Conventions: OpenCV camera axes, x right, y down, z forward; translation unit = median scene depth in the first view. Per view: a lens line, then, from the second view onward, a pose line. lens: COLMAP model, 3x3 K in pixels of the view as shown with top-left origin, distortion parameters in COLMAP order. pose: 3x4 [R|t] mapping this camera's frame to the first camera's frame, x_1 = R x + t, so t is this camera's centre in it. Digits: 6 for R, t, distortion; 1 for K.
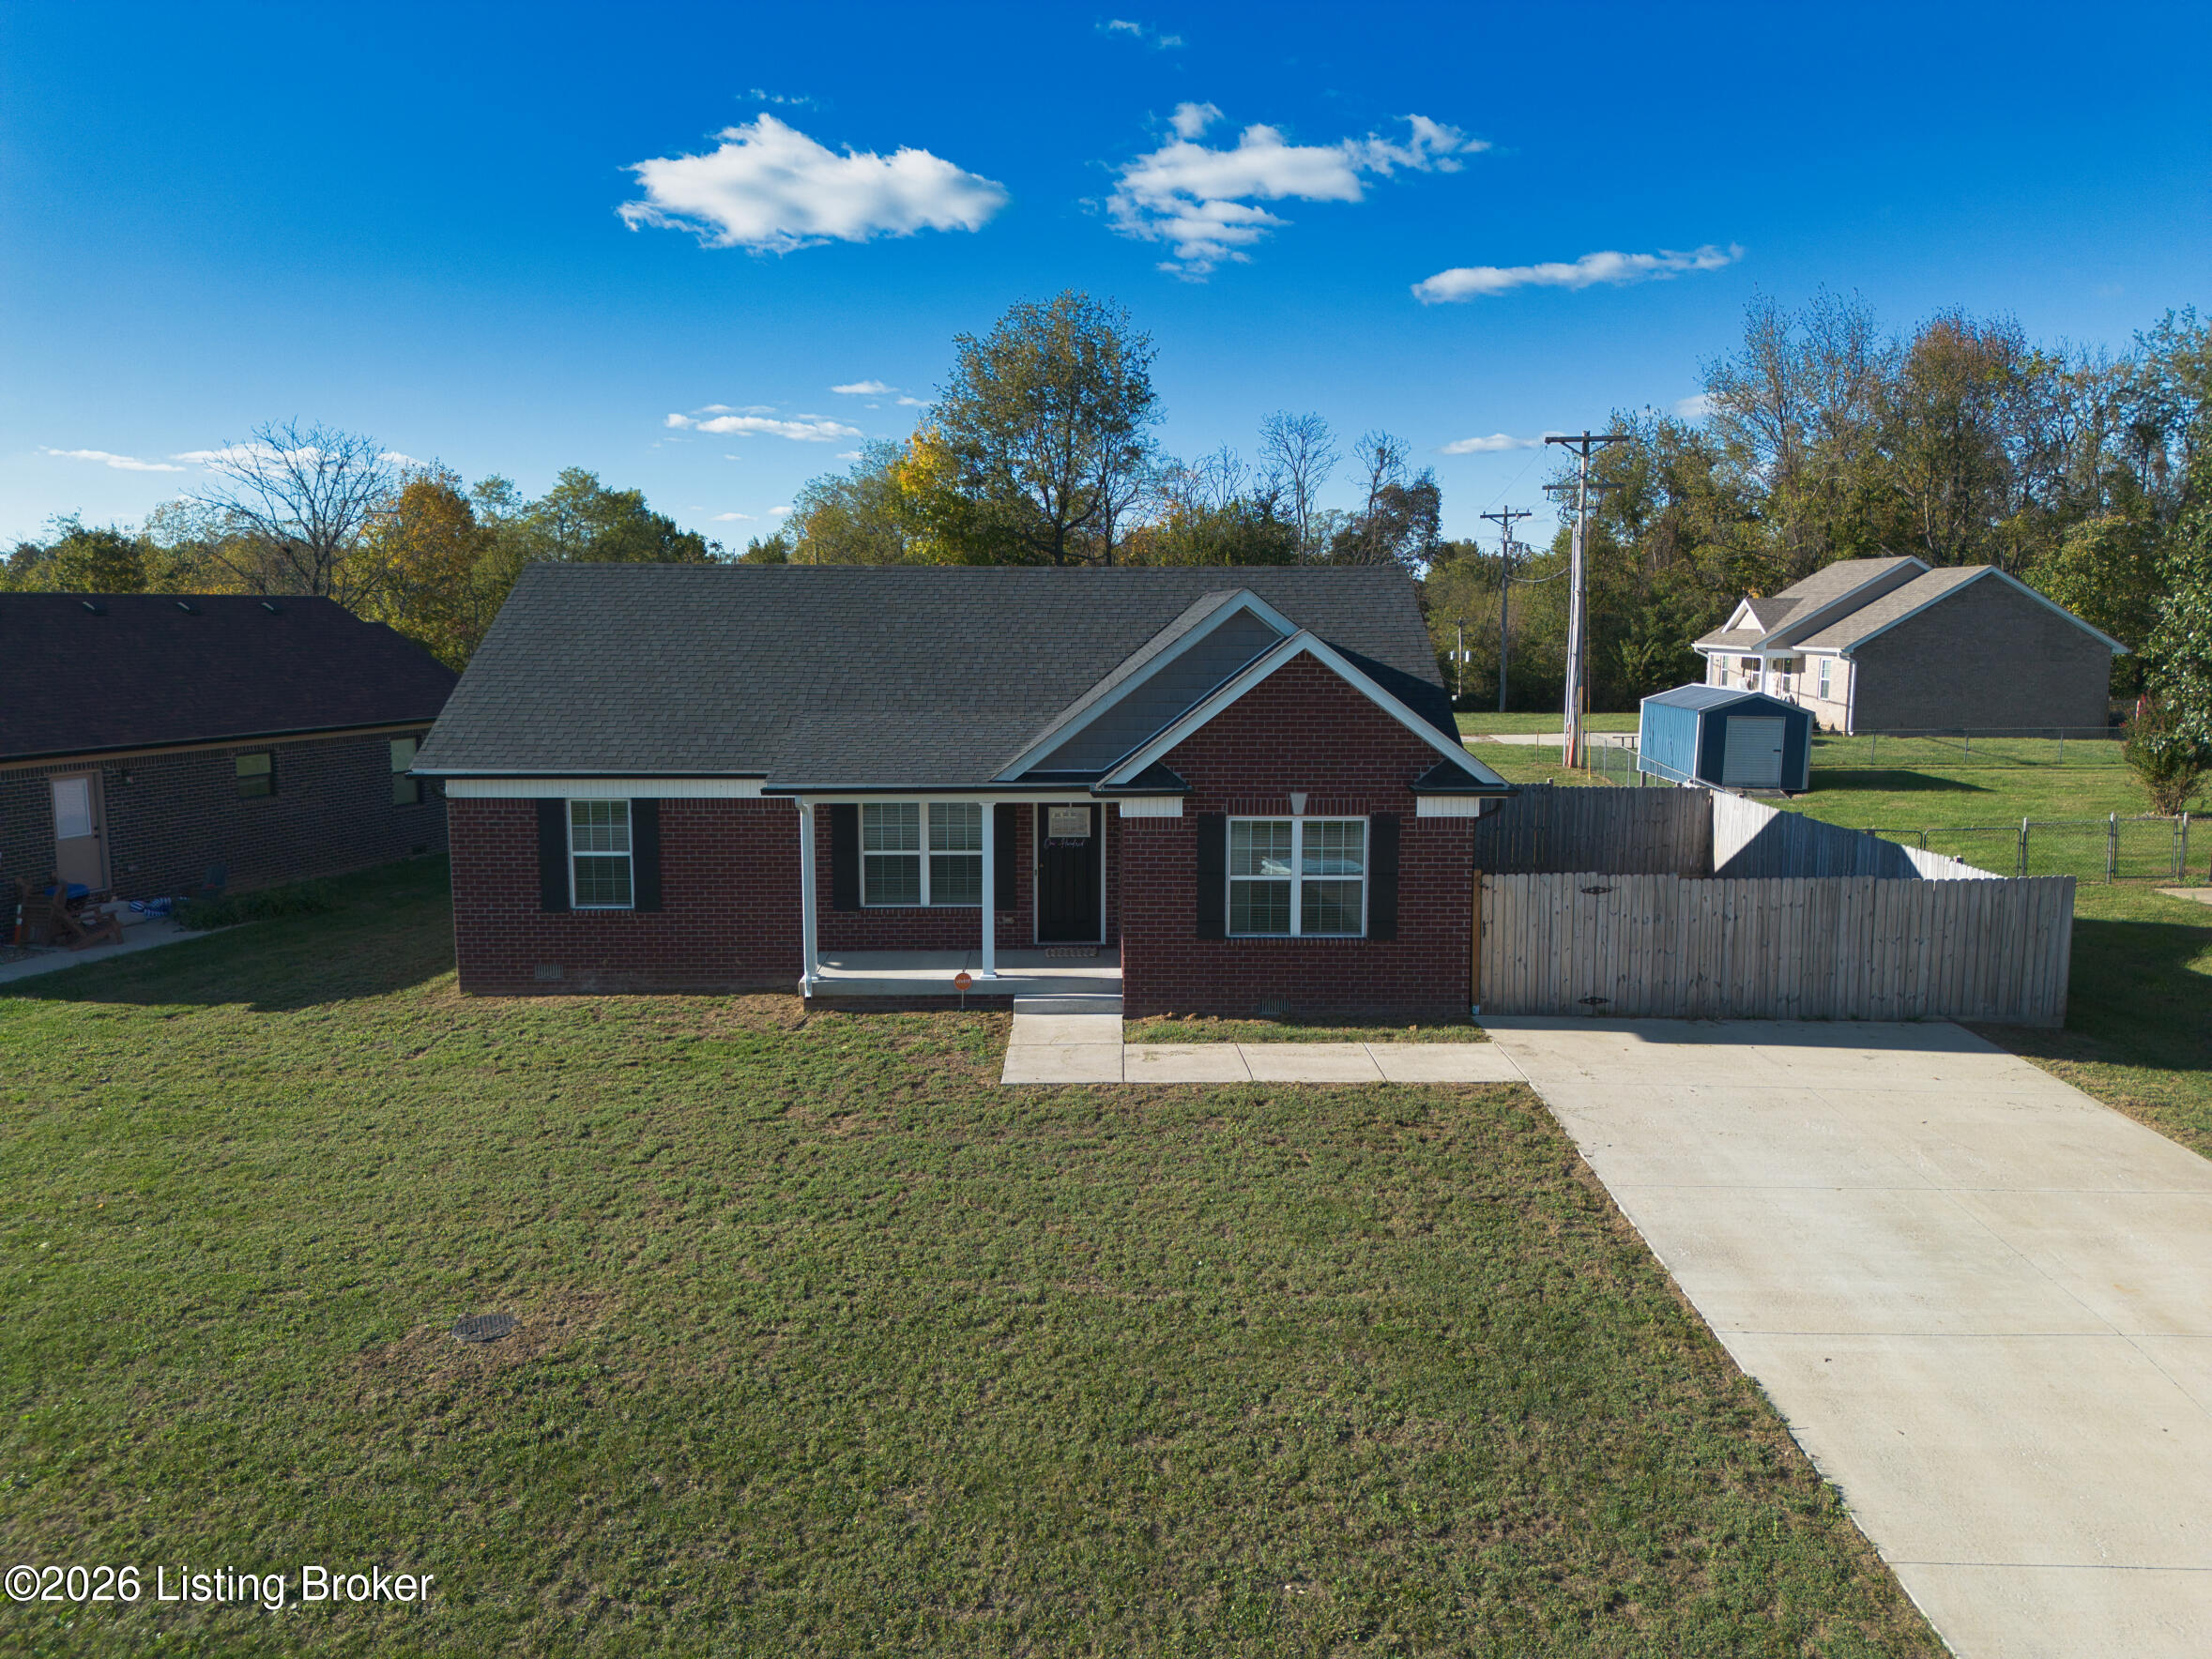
lens RADIAL K [[1580.8, 0, 1091.3], [0, 1580.8, 826.0], [0, 0, 1]] dist [0.049441, -0.027186]
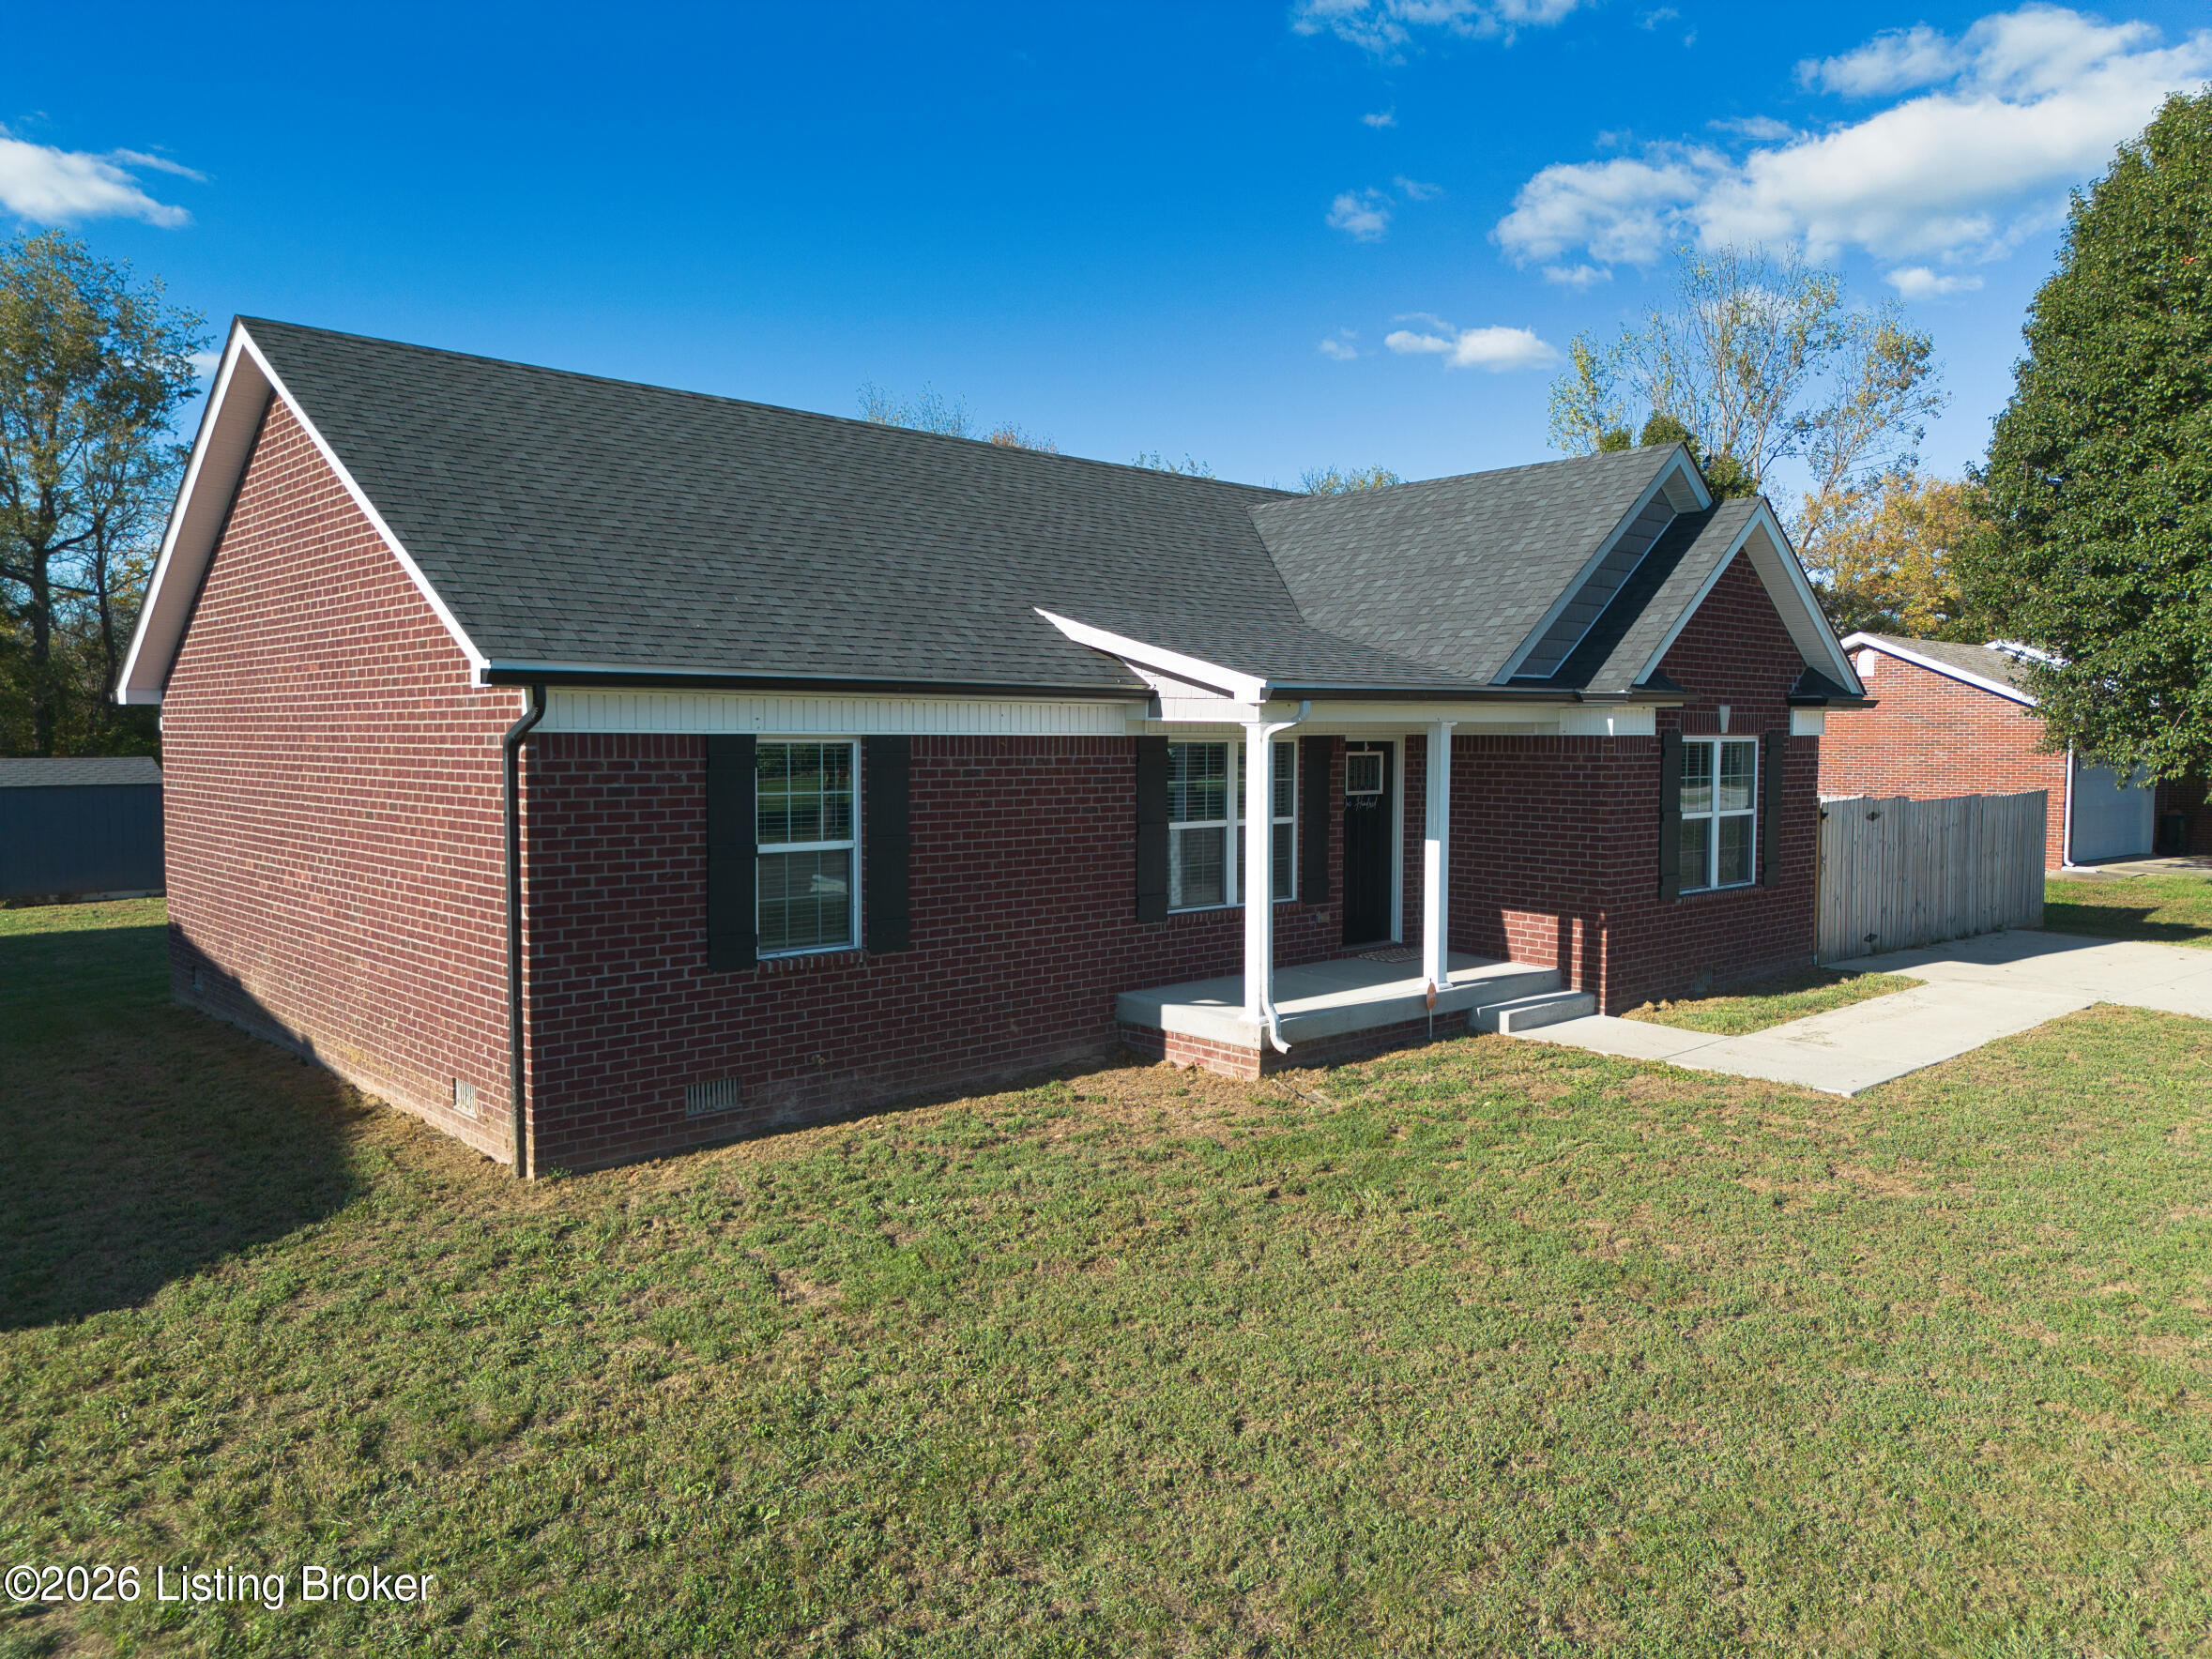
lens RADIAL K [[1580.8, 0, 1111.1], [0, 1580.8, 843.9], [0, 0, 1]] dist [0.049441, -0.027186]
pose [[0.738764, -0.048675, 0.672204, -0.629070], [0.084923, 0.996162, -0.021199, 0.038651], [-0.668592, 0.072747, 0.740063, 0.609633]]
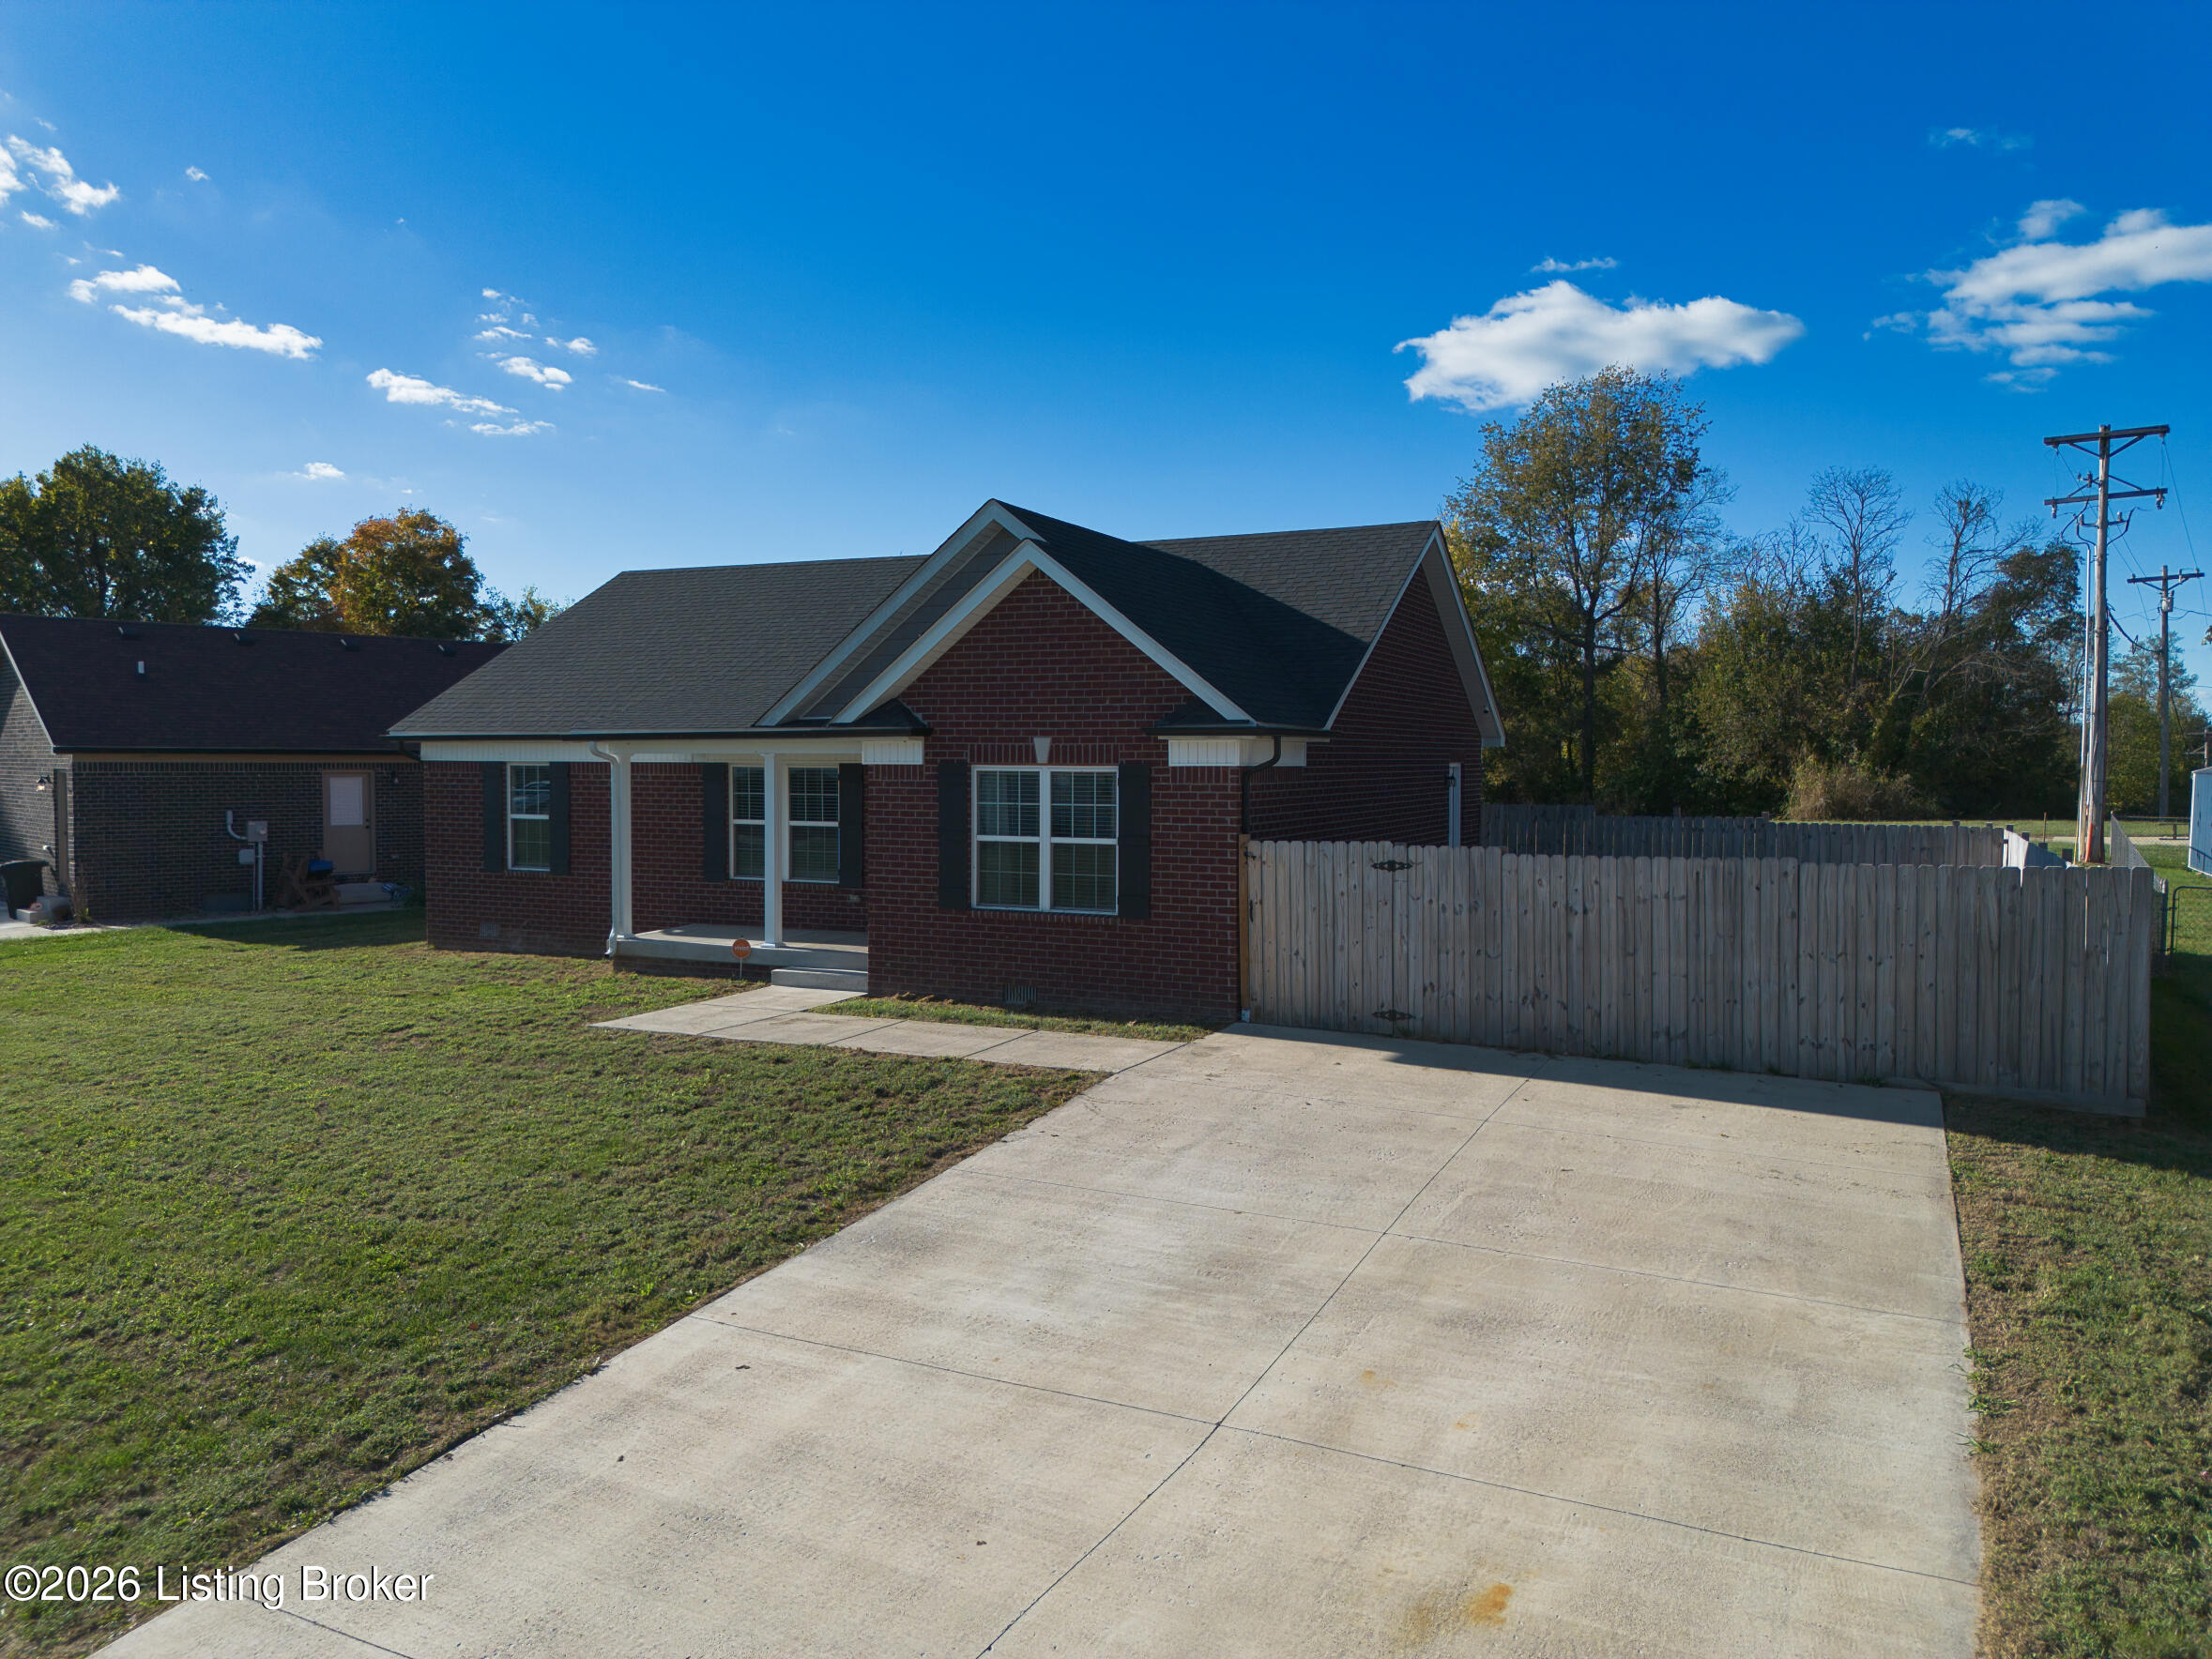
lens RADIAL K [[1580.8, 0, 1096.4], [0, 1580.8, 815.0], [0, 0, 1]] dist [0.049441, -0.027186]
pose [[0.893258, 0.017374, -0.449208, 0.527035], [-0.062770, 0.994284, -0.086363, 0.089740], [0.445140, 0.105341, 0.889243, 0.266233]]
